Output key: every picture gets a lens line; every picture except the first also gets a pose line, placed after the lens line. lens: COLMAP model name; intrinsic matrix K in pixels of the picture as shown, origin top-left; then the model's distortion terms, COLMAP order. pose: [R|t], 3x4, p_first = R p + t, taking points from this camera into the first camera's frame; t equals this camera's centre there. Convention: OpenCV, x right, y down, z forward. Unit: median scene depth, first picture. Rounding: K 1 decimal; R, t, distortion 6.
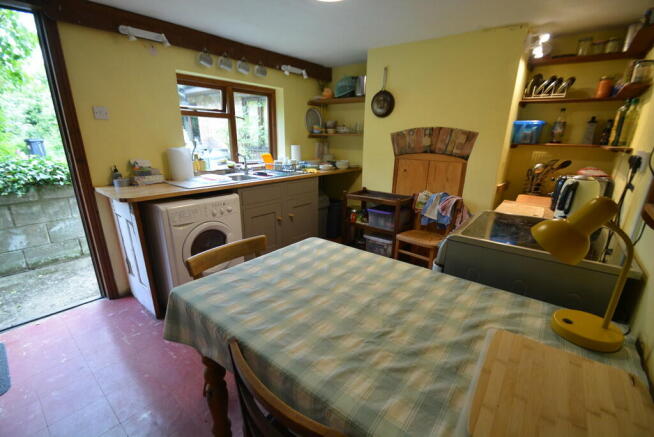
lens RADIAL K [[285.6, 0, 323.7], [0, 285.6, 221.3], [0, 0, 1]] dist [-0.004627, -0.000884]
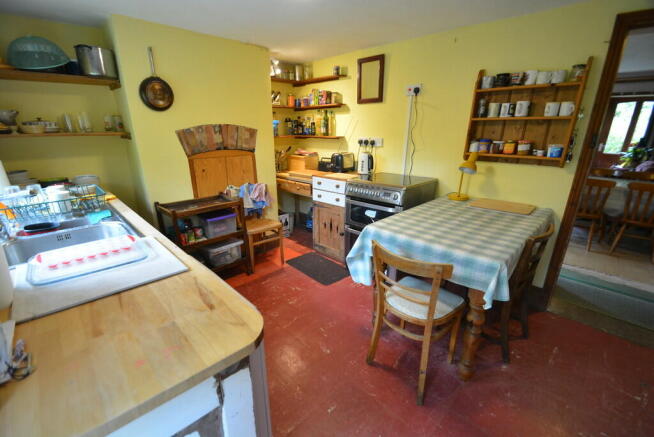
lens RADIAL K [[285.6, 0, 324.3], [0, 285.6, 219.9], [0, 0, 1]] dist [-0.004627, -0.000884]
pose [[0.167669, -0.308382, 0.936369, -0.600172], [0.287807, 0.923750, 0.252691, -0.161161], [-0.942897, 0.227126, 0.243639, 0.467599]]
